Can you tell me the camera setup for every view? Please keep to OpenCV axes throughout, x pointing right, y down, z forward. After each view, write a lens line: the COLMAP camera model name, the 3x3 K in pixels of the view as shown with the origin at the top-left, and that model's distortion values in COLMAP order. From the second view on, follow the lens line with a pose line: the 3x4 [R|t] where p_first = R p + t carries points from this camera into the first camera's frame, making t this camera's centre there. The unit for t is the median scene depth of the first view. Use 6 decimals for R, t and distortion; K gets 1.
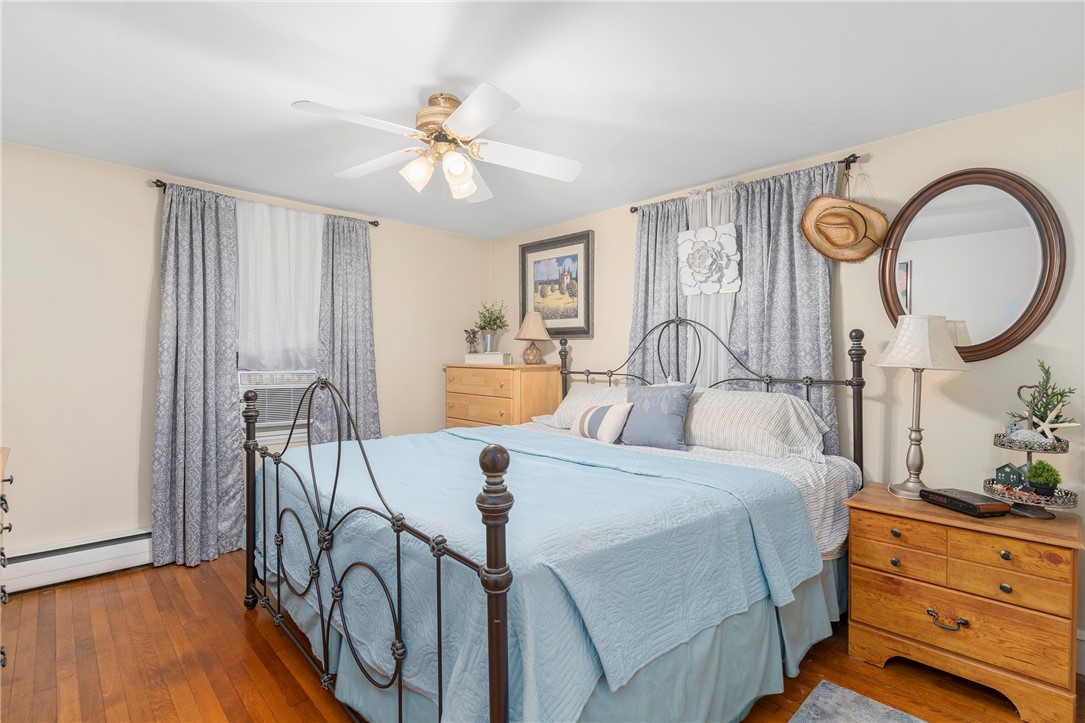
lens RADIAL K [[522.6, 0, 540.5], [0, 522.6, 359.5], [0, 0, 1]] dist [0.001660, -0.000165]
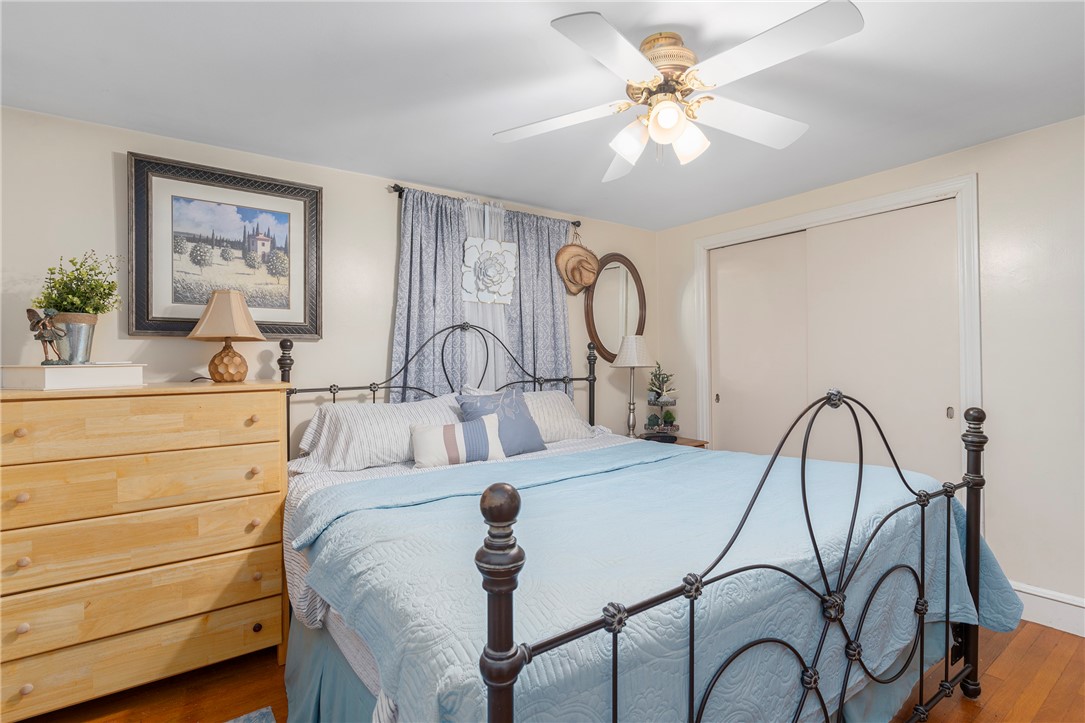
lens RADIAL K [[522.6, 0, 540.5], [0, 522.6, 357.2], [0, 0, 1]] dist [0.001660, -0.000165]
pose [[0.127397, -0.001224, 0.991851, -0.559946], [0.021166, 0.999775, -0.001485, -0.010382], [-0.991626, 0.021183, 0.127395, 0.608810]]
